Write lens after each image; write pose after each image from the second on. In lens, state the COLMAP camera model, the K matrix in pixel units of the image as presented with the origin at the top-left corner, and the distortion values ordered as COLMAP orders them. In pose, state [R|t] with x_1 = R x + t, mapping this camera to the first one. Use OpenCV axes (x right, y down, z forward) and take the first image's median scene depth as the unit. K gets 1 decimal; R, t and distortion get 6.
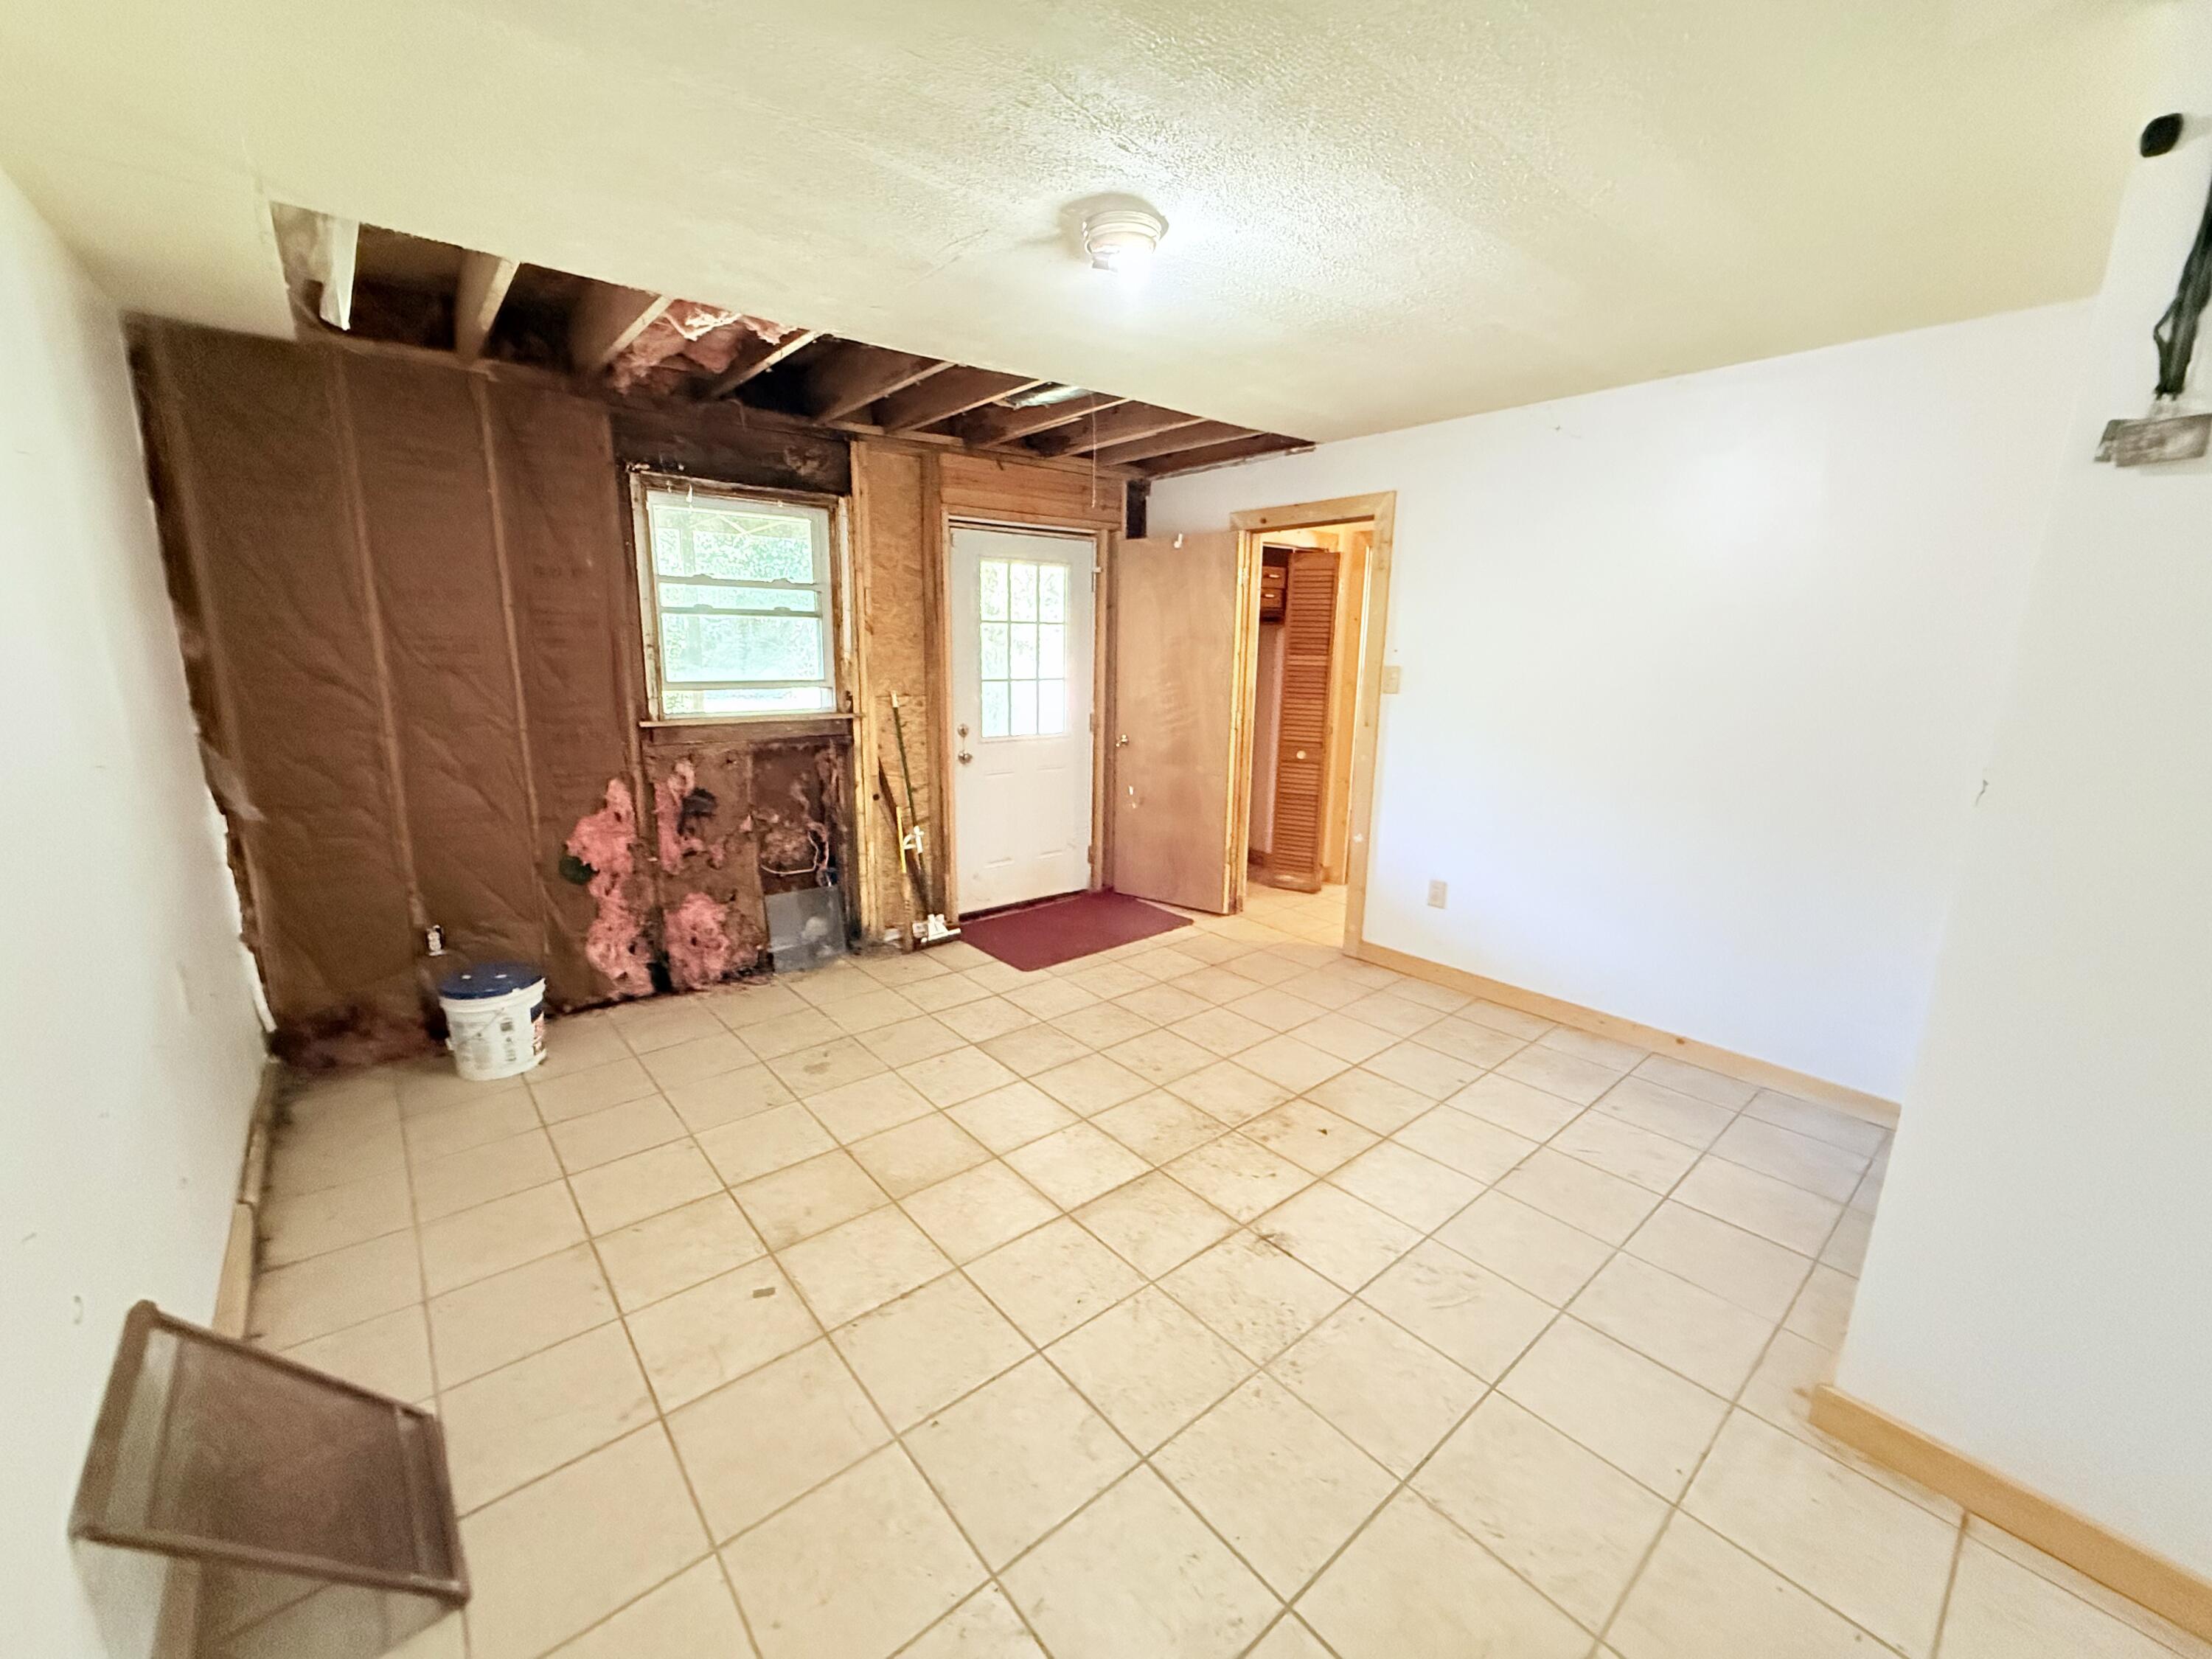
lens RADIAL K [[878.5, 0, 1105.1], [0, 878.5, 821.4], [0, 0, 1]] dist [0.000823, -0.000028]
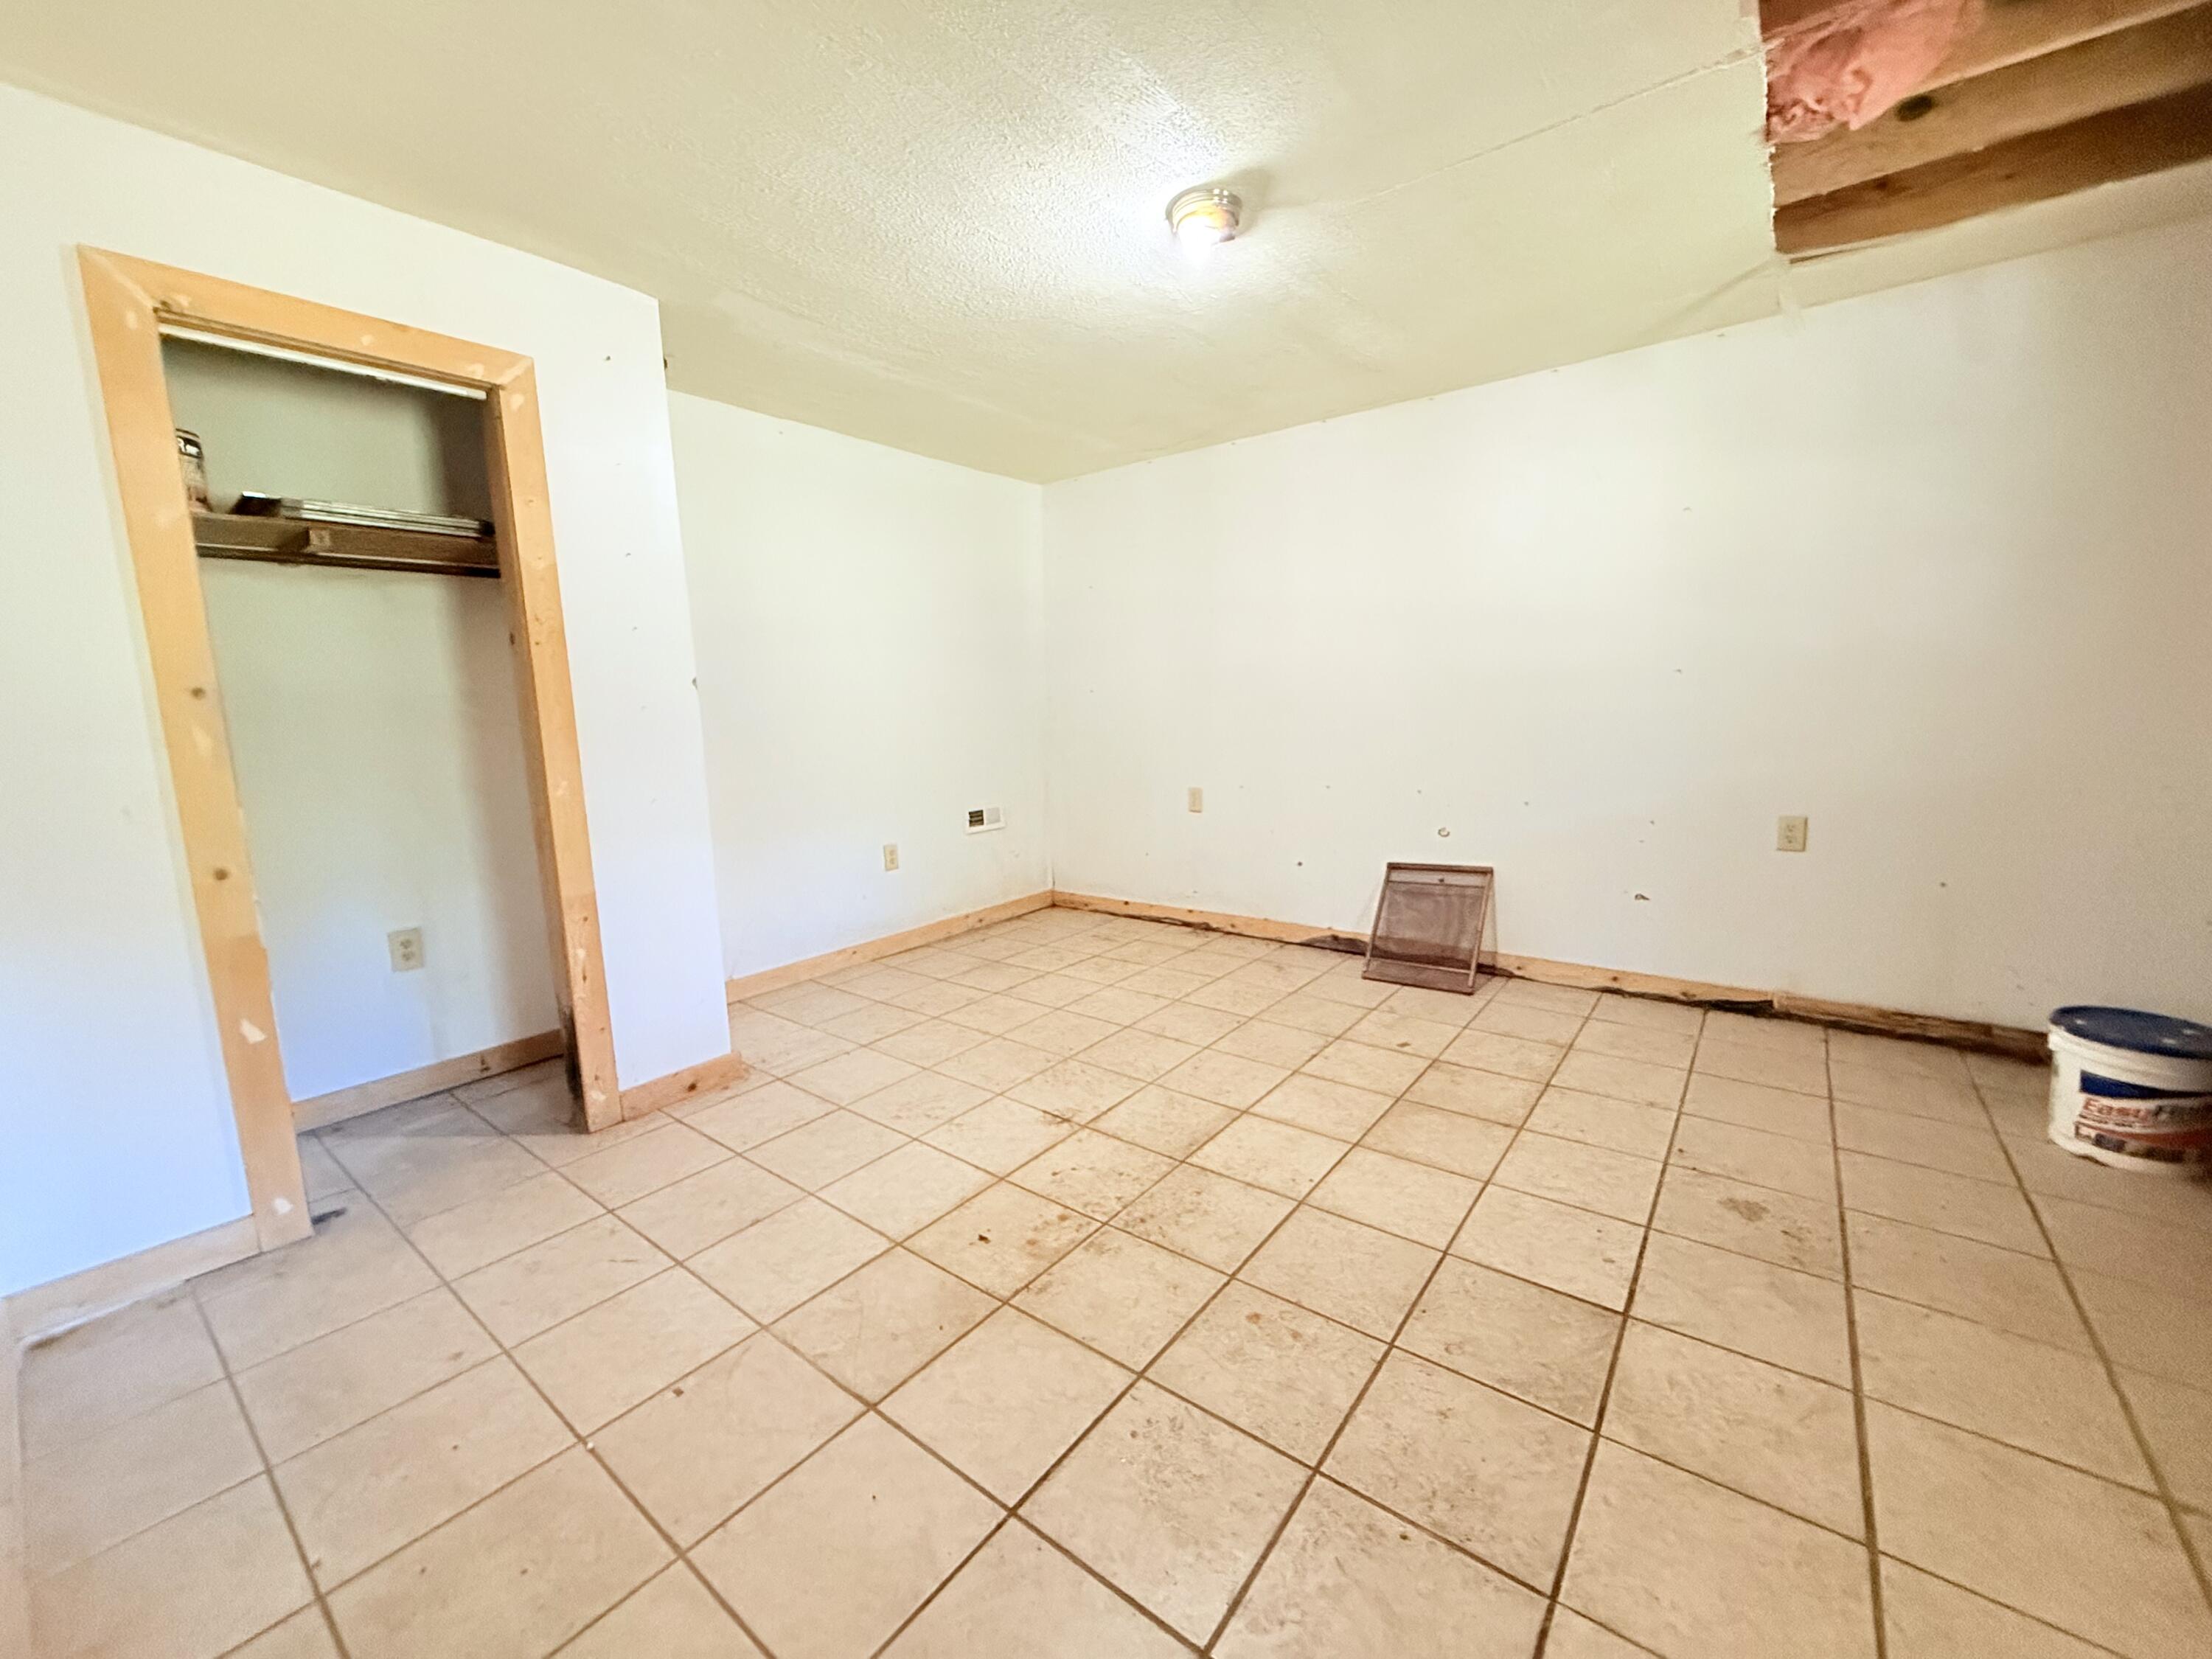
lens RADIAL K [[878.5, 0, 1104.1], [0, 878.5, 825.7], [0, 0, 1]] dist [0.000823, -0.000028]
pose [[-0.977536, 0.045023, -0.205902, 0.294891], [-0.028992, 0.938908, 0.342945, -0.225060], [0.208763, 0.341211, -0.916511, 1.621995]]
